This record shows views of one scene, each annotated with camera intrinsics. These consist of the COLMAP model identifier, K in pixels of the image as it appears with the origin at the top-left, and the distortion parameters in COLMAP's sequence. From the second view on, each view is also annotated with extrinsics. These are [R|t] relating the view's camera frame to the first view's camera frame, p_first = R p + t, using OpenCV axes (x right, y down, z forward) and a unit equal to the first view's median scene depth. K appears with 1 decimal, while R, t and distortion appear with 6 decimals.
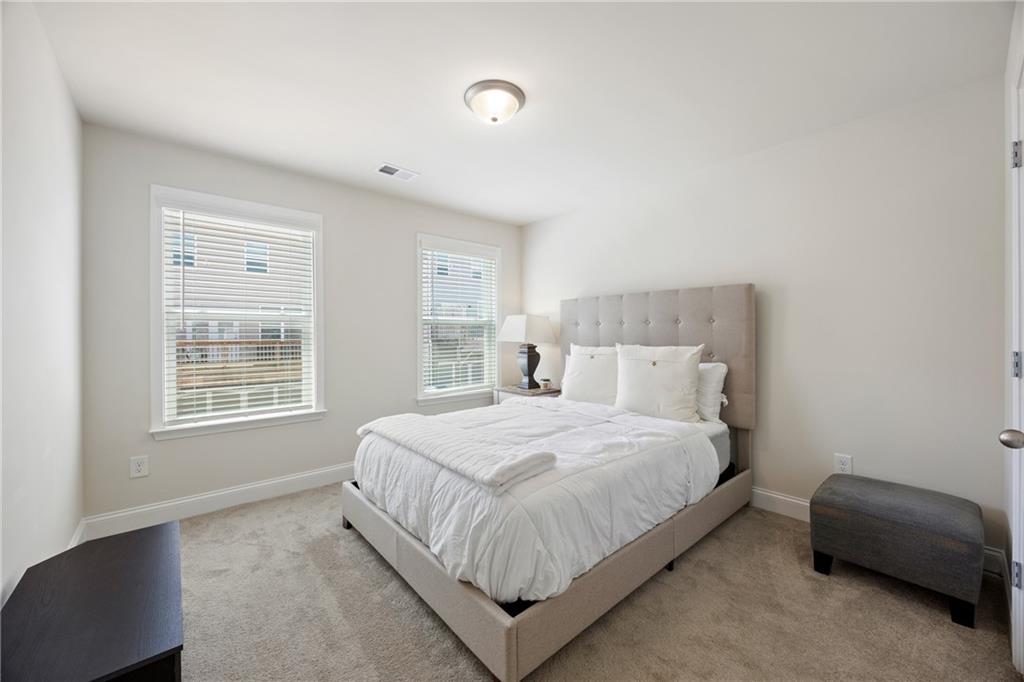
lens RADIAL K [[393.2, 0, 513.6], [0, 393.2, 334.8], [0, 0, 1]] dist [-0.001888, -0.000104]
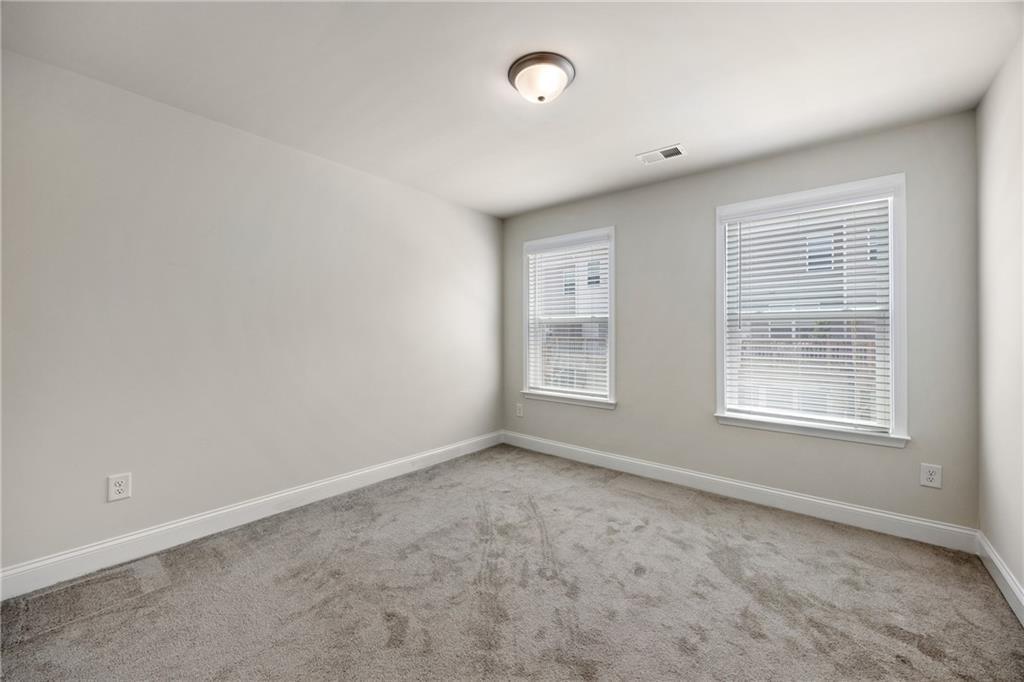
lens RADIAL K [[400.0, 0, 497.8], [0, 400.0, 333.4], [0, 0, 1]] dist [-0.000438, -0.000068]
pose [[0.144944, 0.000720, -0.989440, 0.208959], [-0.002232, 0.999997, 0.000401, -0.000026], [0.989437, 0.002151, 0.144945, 0.184624]]
